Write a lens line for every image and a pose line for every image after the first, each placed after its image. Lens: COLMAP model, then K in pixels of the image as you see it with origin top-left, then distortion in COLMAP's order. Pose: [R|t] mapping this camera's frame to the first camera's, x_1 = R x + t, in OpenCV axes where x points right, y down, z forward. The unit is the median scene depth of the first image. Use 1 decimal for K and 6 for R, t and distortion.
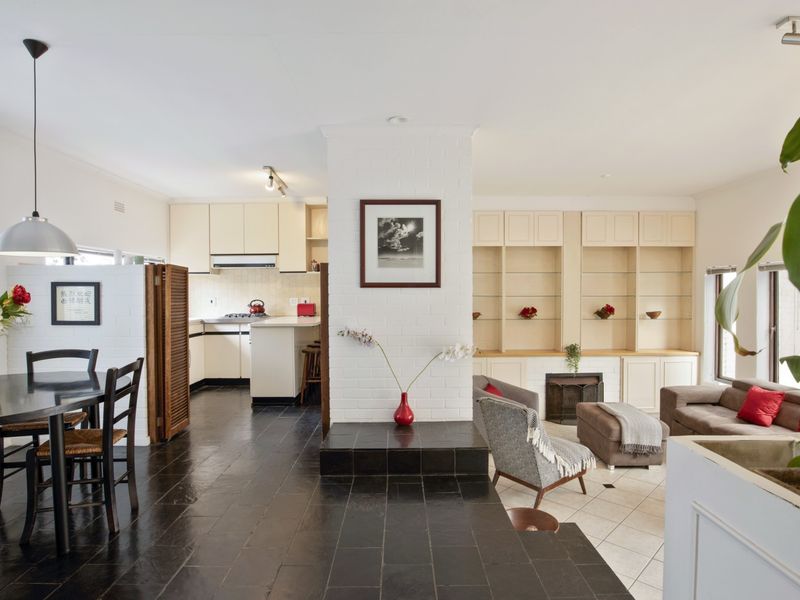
lens RADIAL K [[472.2, 0, 402.3], [0, 472.2, 299.3], [0, 0, 1]] dist [-0.030383, 0.004151]
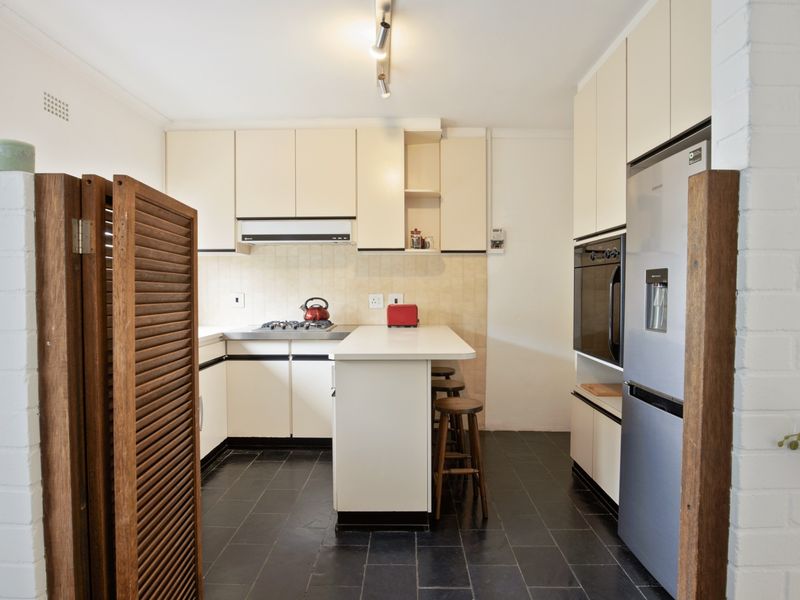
lens RADIAL K [[460.6, 0, 400.0], [0, 460.6, 300.0], [0, 0, 1]] dist [-0.019507, 0.002367]
pose [[0.999877, 0.004960, -0.014858, -0.276111], [-0.004752, 0.999891, 0.013956, -0.006198], [0.014925, -0.013884, 0.999792, 0.609186]]
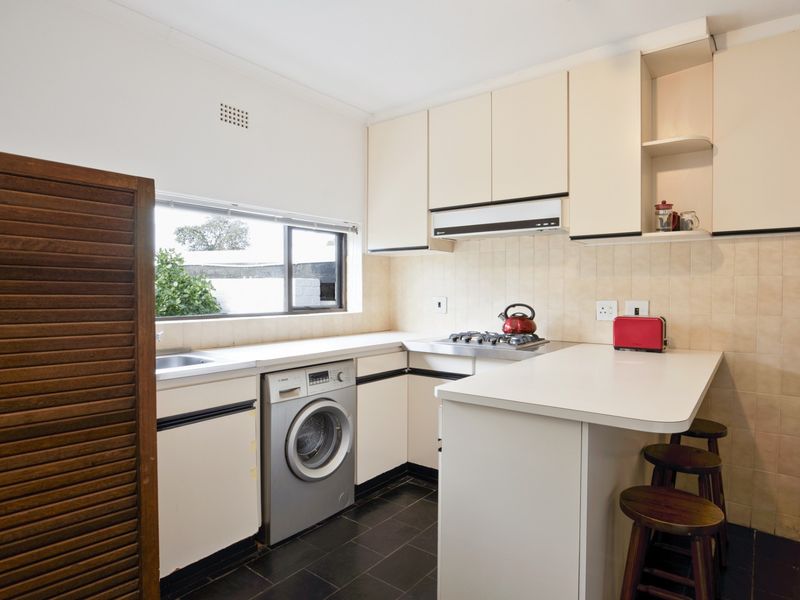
lens RADIAL K [[472.2, 0, 402.3], [0, 472.2, 299.3], [0, 0, 1]] dist [-0.030383, 0.004151]
pose [[0.789838, 0.021207, -0.612949, -0.170817], [-0.016287, 0.999775, 0.013603, -0.010560], [0.613100, -0.000761, 0.790005, 0.811060]]
